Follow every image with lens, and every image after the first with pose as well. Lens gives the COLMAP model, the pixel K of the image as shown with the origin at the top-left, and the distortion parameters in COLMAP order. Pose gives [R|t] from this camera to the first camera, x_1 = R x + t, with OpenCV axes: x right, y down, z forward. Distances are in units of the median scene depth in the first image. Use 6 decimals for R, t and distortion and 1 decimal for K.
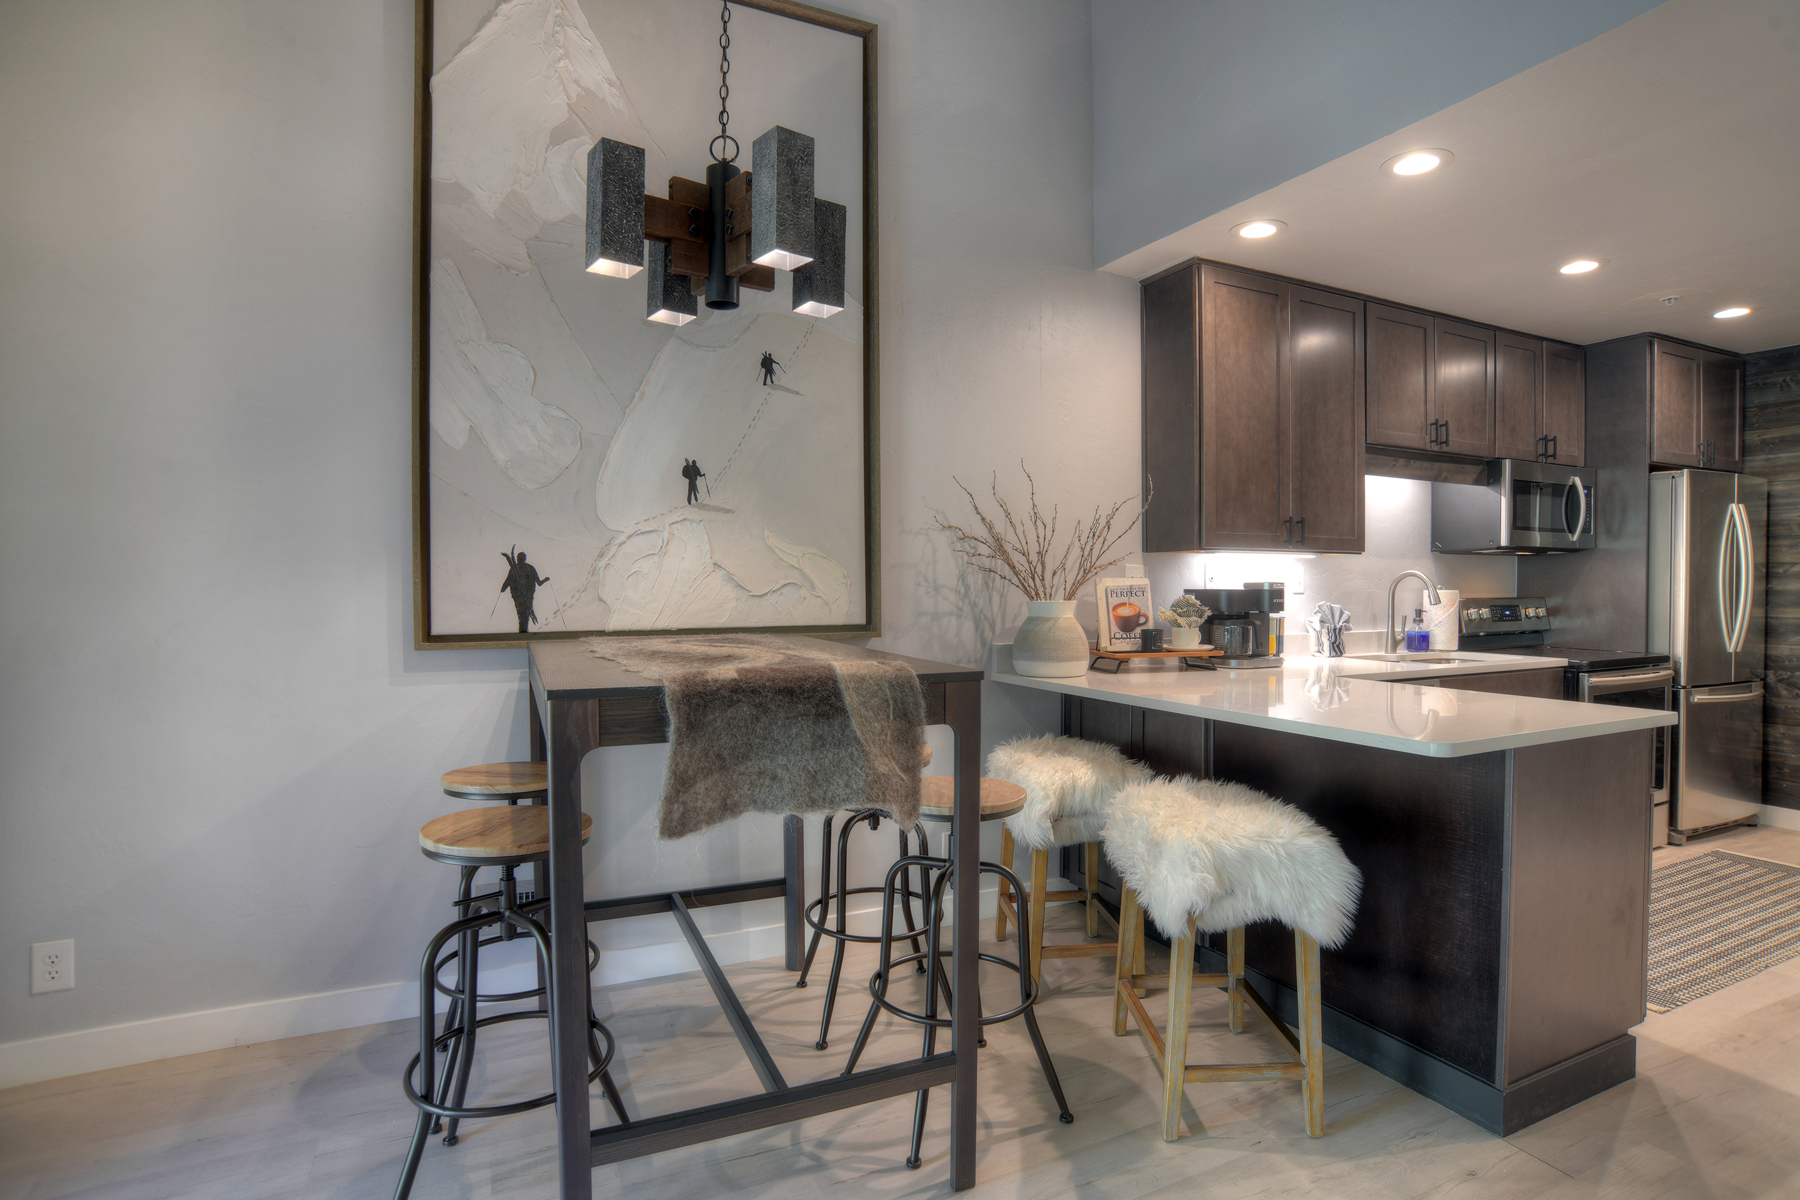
lens RADIAL K [[909.0, 0, 900.0], [0, 909.0, 600.0], [0, 0, 1]] dist [-0.100348, 0.049139]
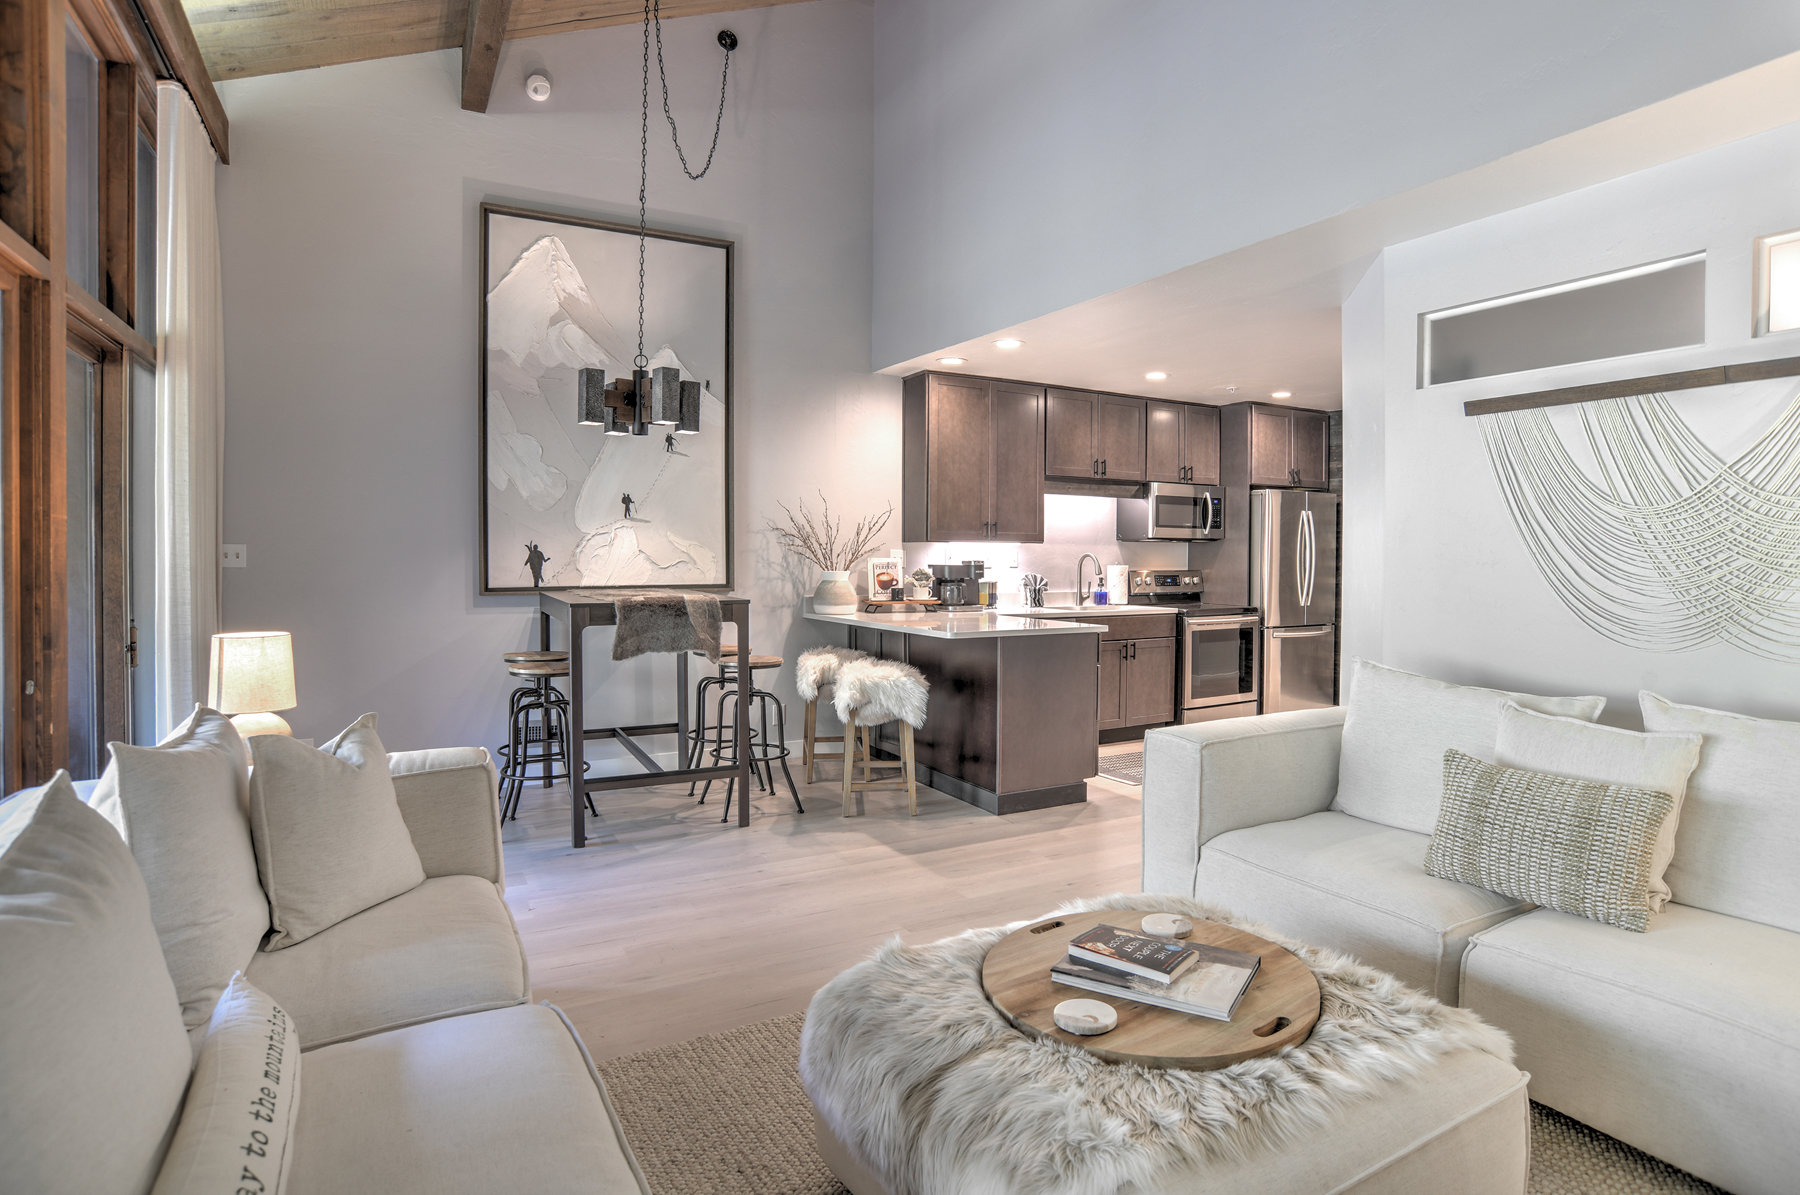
lens RADIAL K [[926.0, 0, 926.5], [0, 926.0, 580.1], [0, 0, 1]] dist [-0.110839, 0.053322]
pose [[0.996365, 0.001586, 0.085172, 0.166067], [-0.002233, 0.999969, 0.007505, 0.003674], [-0.085158, -0.007668, 0.996338, -0.690854]]
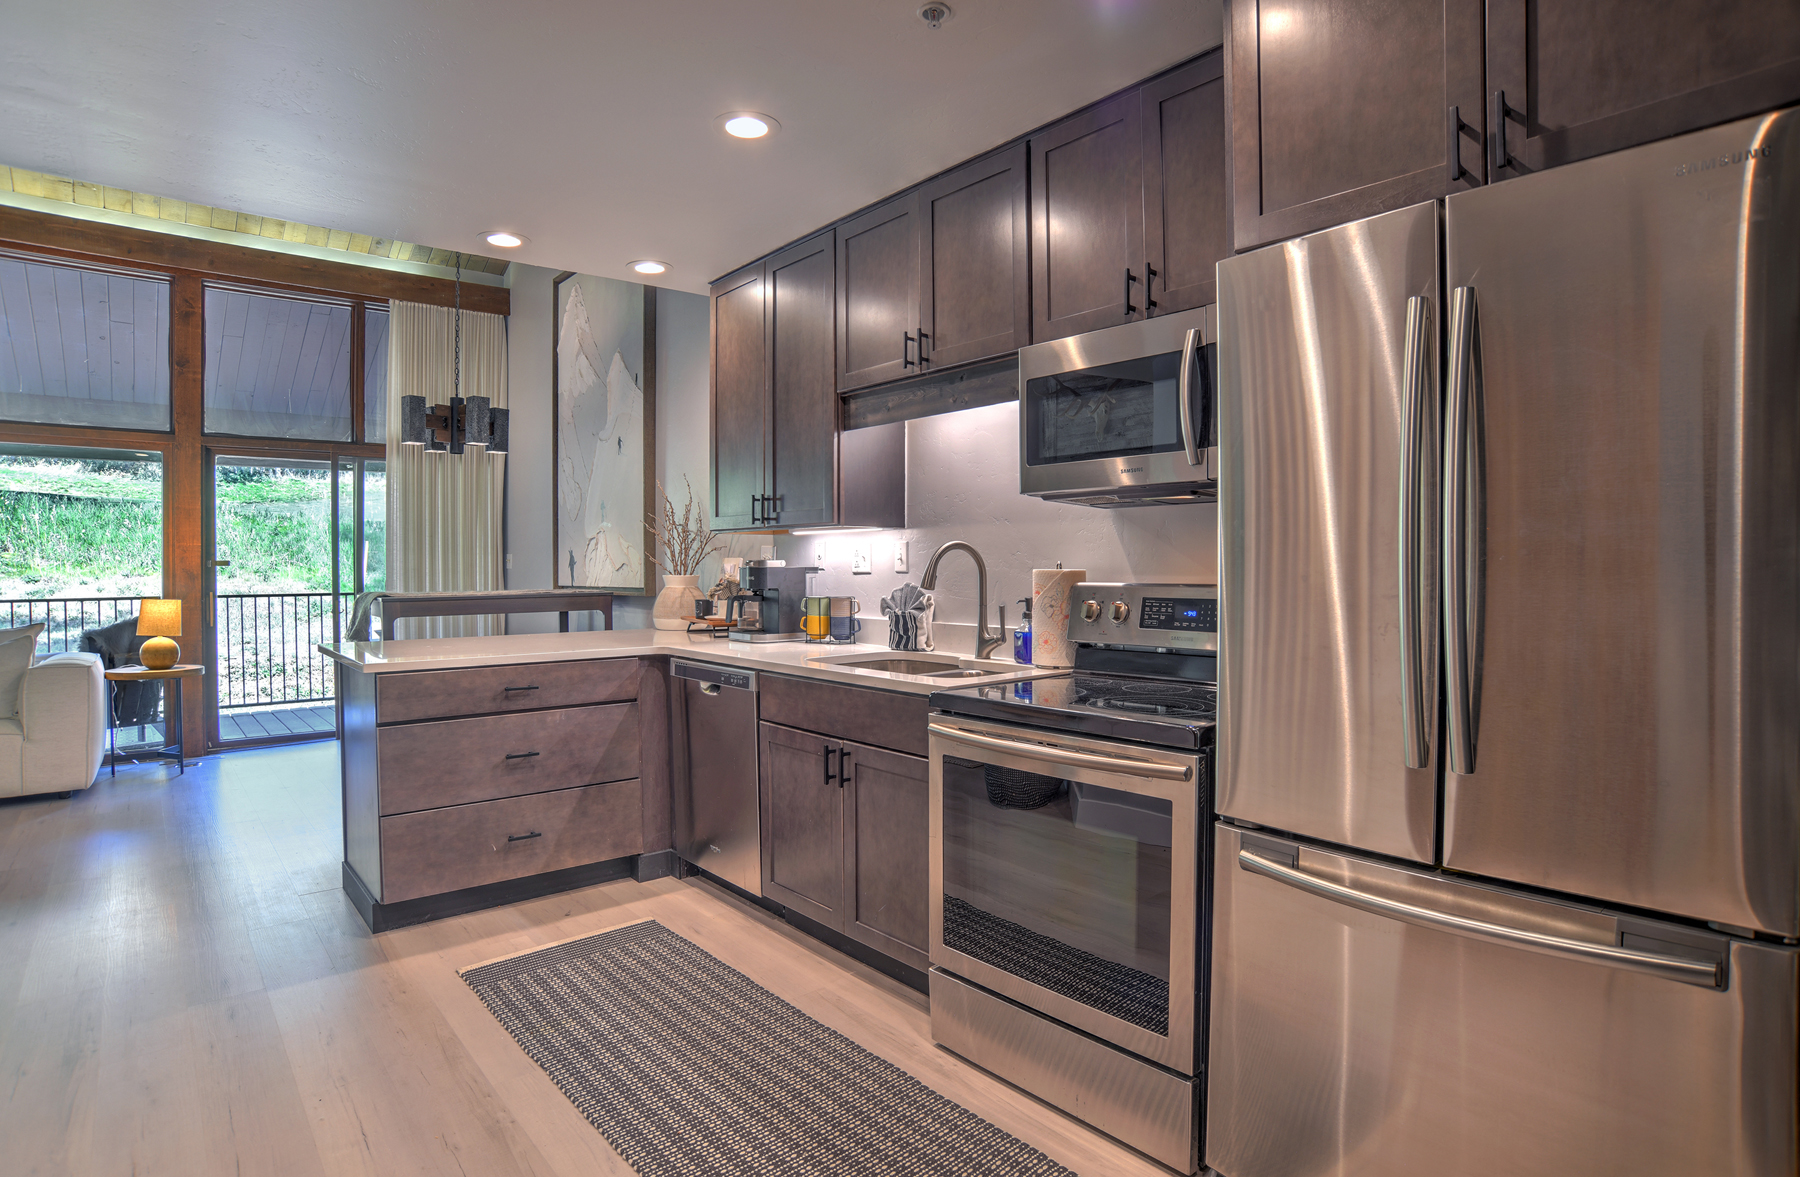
lens RADIAL K [[937.3, 0, 900.0], [0, 937.3, 588.5], [0, 0, 1]] dist [-0.063577, 0.038724]
pose [[0.261828, 0.022337, -0.964856, 1.433735], [-0.014593, 0.999709, 0.019184, -0.010159], [0.965004, 0.009058, 0.262078, 0.840304]]
